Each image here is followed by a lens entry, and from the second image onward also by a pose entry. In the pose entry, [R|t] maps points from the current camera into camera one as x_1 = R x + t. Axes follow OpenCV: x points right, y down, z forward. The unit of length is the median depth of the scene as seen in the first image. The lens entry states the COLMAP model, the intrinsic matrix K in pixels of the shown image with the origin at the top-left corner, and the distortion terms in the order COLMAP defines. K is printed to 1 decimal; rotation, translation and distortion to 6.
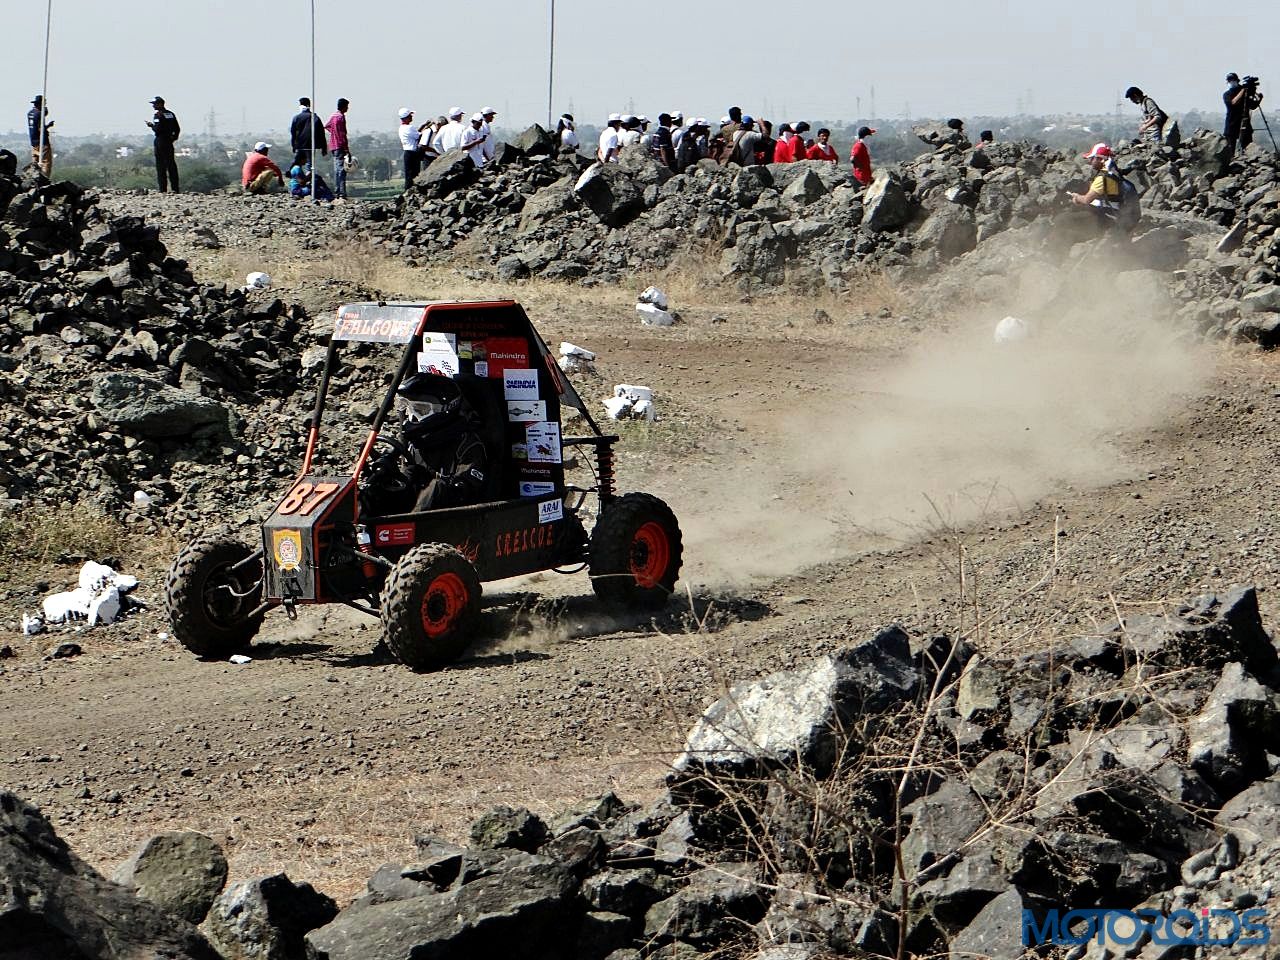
lens RADIAL K [[4474.2, 0, 635.2], [0, 4474.2, 481.0], [0, 0, 1]] dist [0.016185, 0.000000]
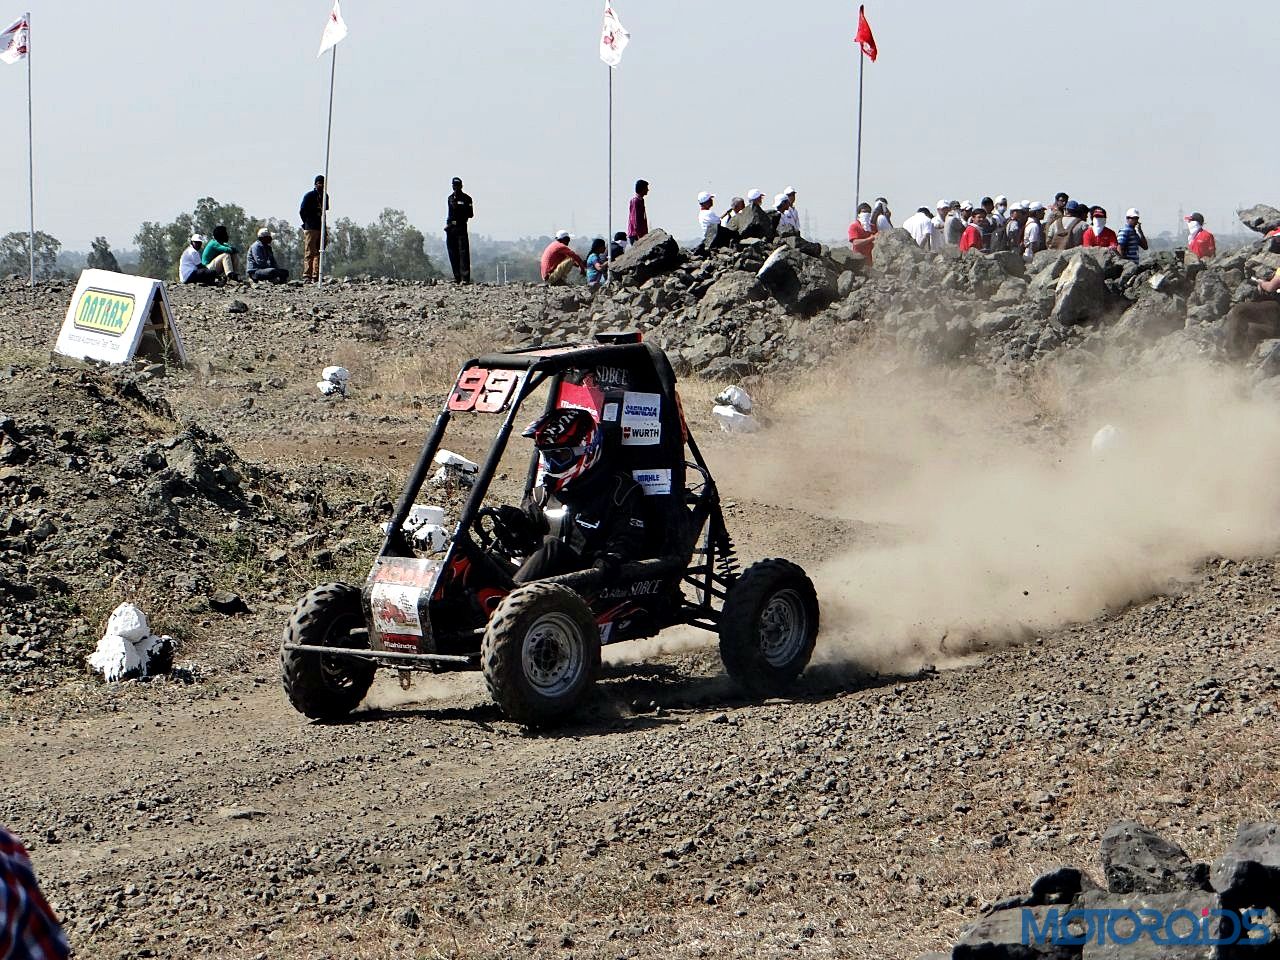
lens RADIAL K [[4557.3, 0, 641.0], [0, 4557.3, 480.3], [0, 0, 1]] dist [0.018129, 0.000000]
pose [[0.991308, 0.011903, -0.131020, 0.087254], [-0.015116, 0.999608, -0.023553, -0.004573], [0.130688, 0.025329, 0.991100, 0.131004]]
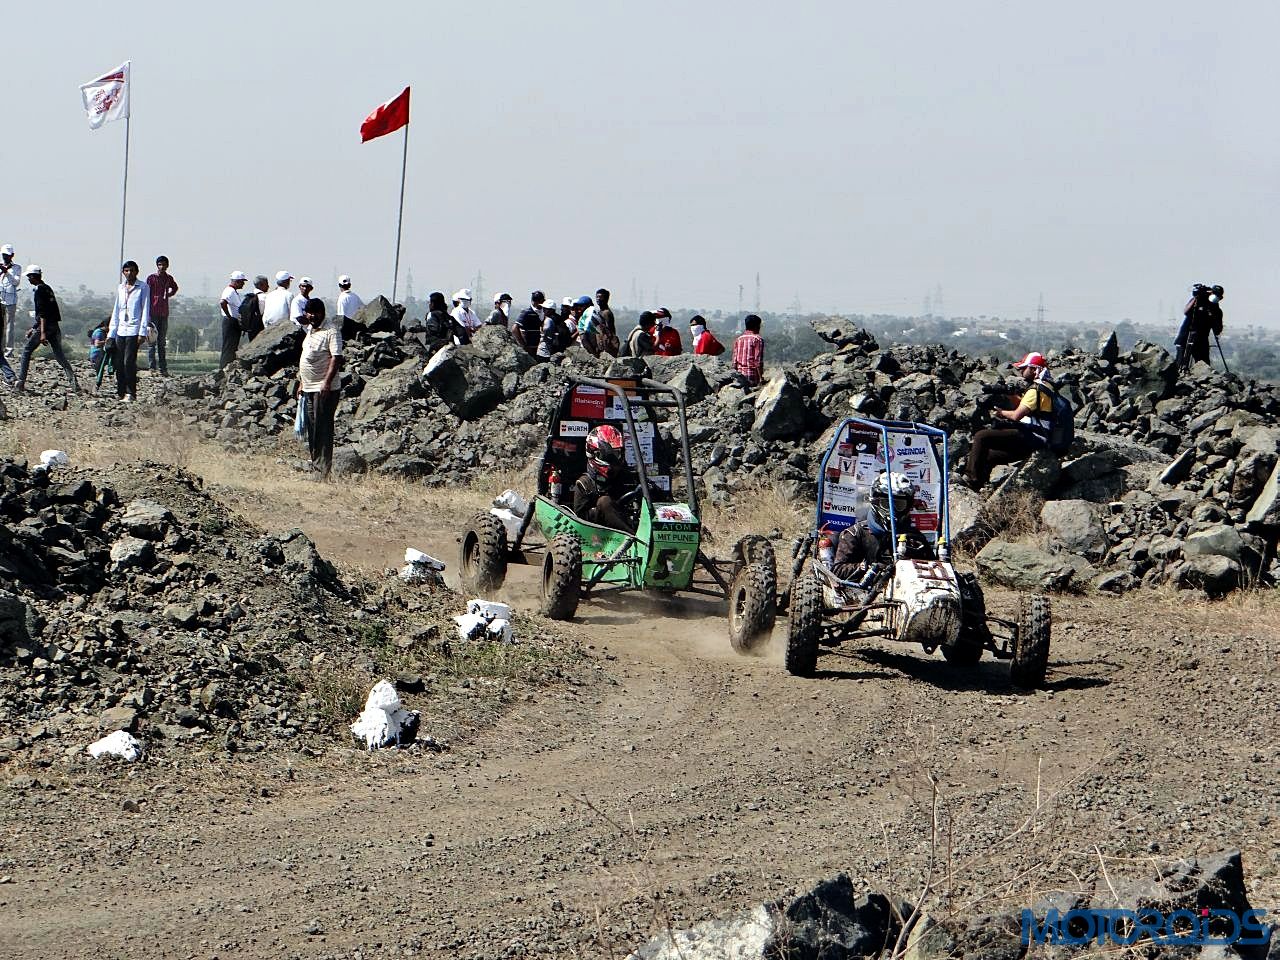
lens RADIAL K [[5189.7, 0, 638.7], [0, 5189.7, 475.0], [0, 0, 1]] dist [0.085229, 0.000000]
pose [[0.998155, 0.051729, 0.031781, -0.002973], [-0.050173, 0.997589, -0.047948, 0.000671], [-0.034184, 0.046265, 0.998344, -0.005641]]
